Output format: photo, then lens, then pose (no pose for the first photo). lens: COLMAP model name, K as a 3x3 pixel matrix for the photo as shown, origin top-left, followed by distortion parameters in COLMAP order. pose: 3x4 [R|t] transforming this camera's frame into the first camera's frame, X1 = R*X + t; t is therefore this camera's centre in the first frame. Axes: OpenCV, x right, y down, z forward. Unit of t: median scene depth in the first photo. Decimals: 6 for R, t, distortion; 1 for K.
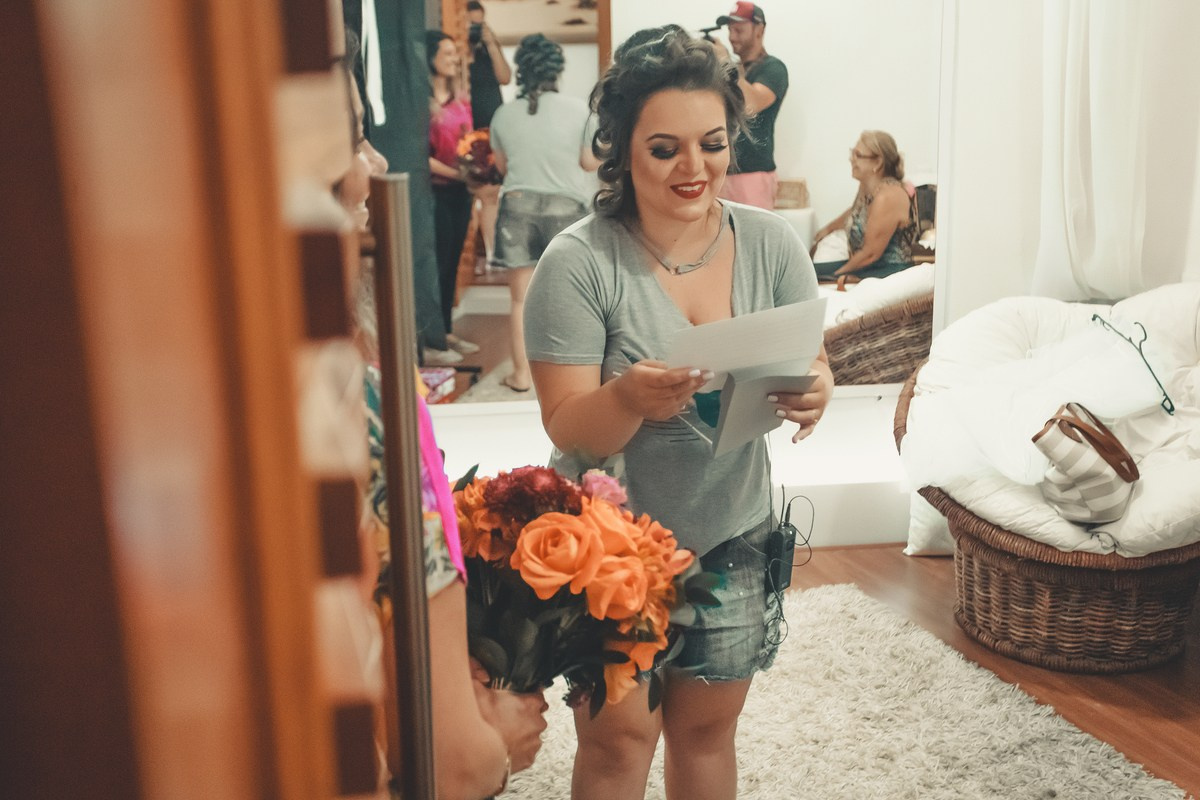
lens RADIAL K [[1351.9, 0, 598.1], [0, 1351.9, 409.2], [0, 0, 1]] dist [0.086507, 0.000000]
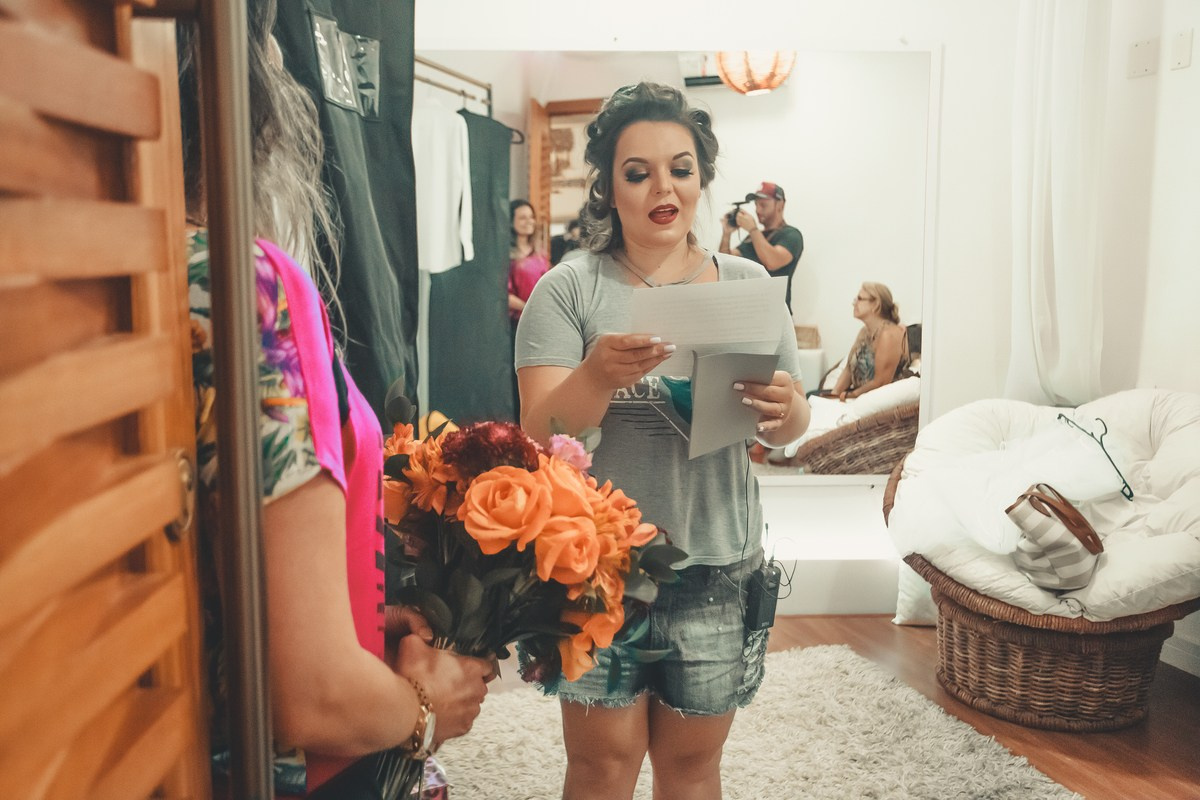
lens RADIAL K [[1036.5, 0, 600.7], [0, 1036.5, 414.7], [0, 0, 1]] dist [0.044800, -0.003153]
pose [[0.997343, 0.032017, -0.065433, 0.036072], [-0.039662, 0.992091, -0.119086, 0.053435], [0.061103, 0.121365, 0.990725, 0.107832]]
